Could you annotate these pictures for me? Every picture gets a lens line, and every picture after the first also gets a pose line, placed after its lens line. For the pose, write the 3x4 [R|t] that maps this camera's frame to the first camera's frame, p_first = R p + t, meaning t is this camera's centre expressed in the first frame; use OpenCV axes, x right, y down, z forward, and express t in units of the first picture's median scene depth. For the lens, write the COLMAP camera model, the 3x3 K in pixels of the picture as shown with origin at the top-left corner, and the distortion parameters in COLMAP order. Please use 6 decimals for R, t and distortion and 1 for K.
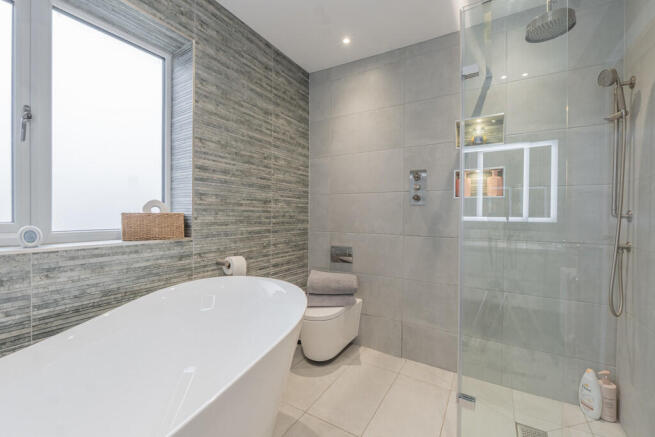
lens RADIAL K [[275.5, 0, 325.6], [0, 275.5, 218.1], [0, 0, 1]] dist [-0.005227, -0.000061]
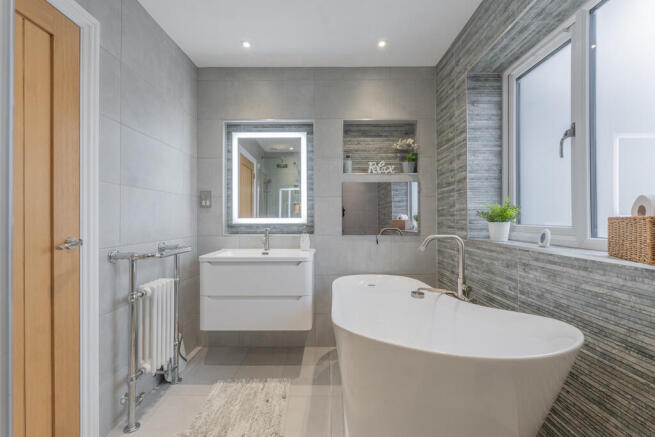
lens RADIAL K [[275.5, 0, 325.6], [0, 275.5, 218.1], [0, 0, 1]] dist [-0.005227, -0.000061]
pose [[-0.852941, -0.005565, -0.521977, 0.308846], [-0.008499, 0.999959, 0.003227, -0.013217], [0.521937, 0.007189, -0.852954, 1.232515]]
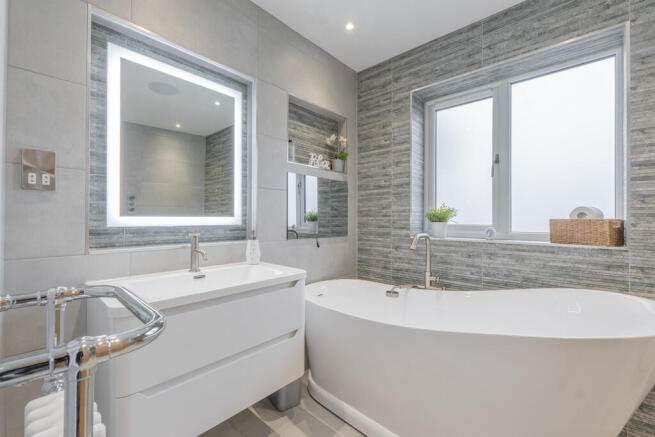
lens RADIAL K [[275.5, 0, 325.6], [0, 275.5, 218.1], [0, 0, 1]] dist [-0.005227, -0.000061]
pose [[-0.182742, -0.008807, -0.983122, 0.622341], [-0.015566, 0.999860, -0.006064, -0.001051], [0.983038, 0.014195, -0.182853, 0.251468]]
